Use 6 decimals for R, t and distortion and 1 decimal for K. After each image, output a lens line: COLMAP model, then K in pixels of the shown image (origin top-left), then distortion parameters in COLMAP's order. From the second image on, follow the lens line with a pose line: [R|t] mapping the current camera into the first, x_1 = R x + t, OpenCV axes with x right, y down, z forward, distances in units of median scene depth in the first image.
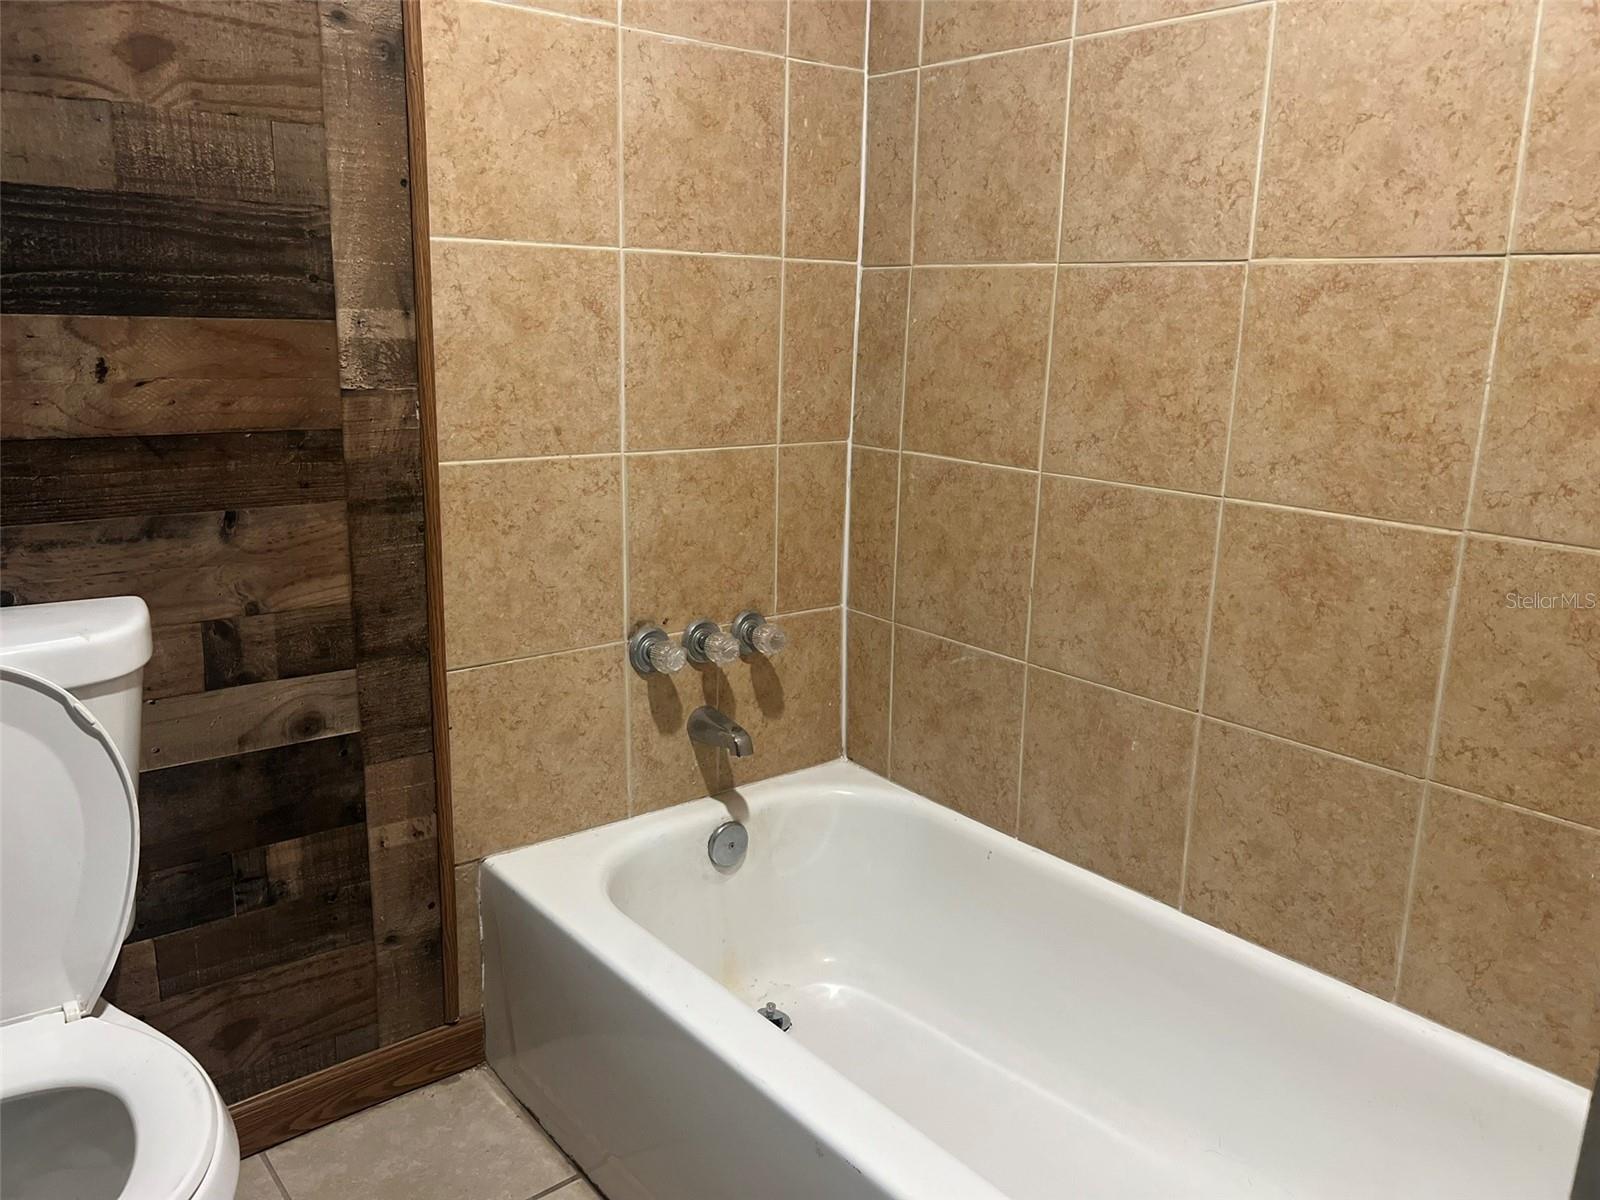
lens RADIAL K [[1203.0, 0, 804.8], [0, 1203.0, 603.5], [0, 0, 1]] dist [0.040363, -0.047491]
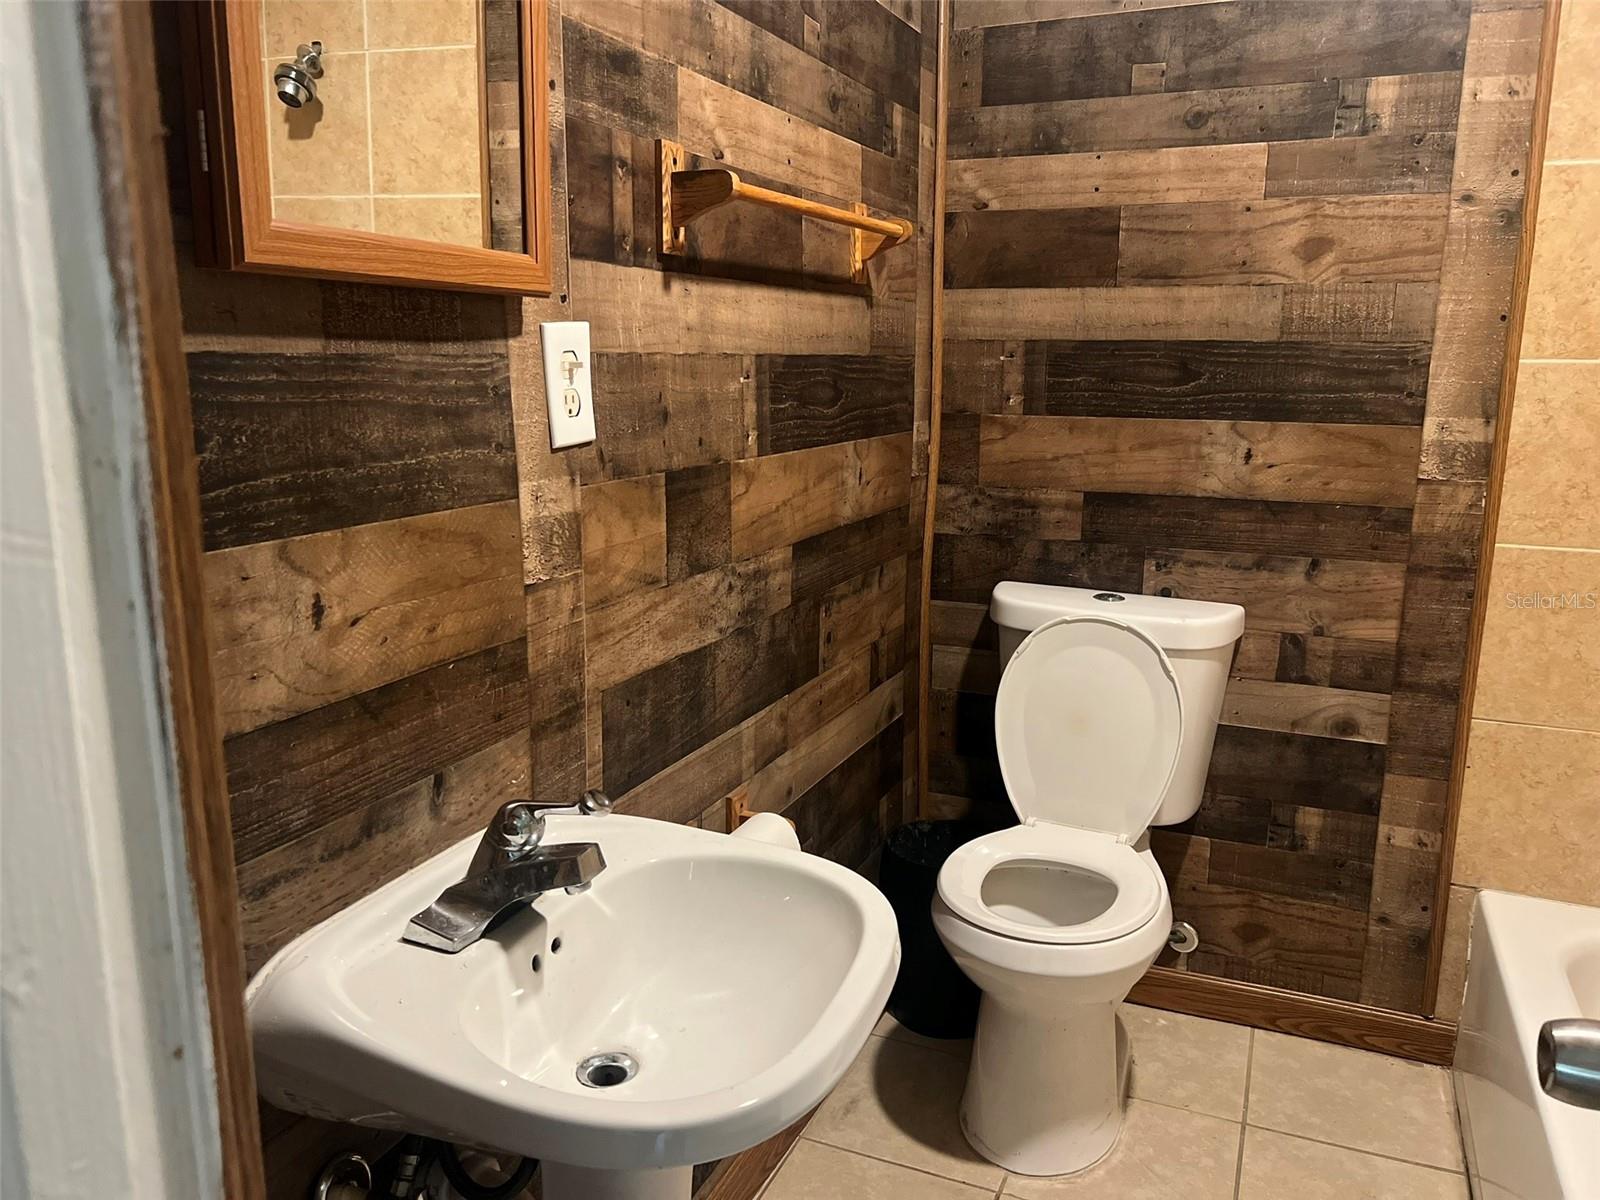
lens RADIAL K [[1203.0, 0, 804.3], [0, 1203.0, 596.6], [0, 0, 1]] dist [0.040363, -0.047491]
pose [[0.466483, 0.153339, -0.871138, 0.453543], [-0.205923, 0.976625, 0.061639, 0.001627], [0.860226, 0.150634, 0.487155, -0.174574]]
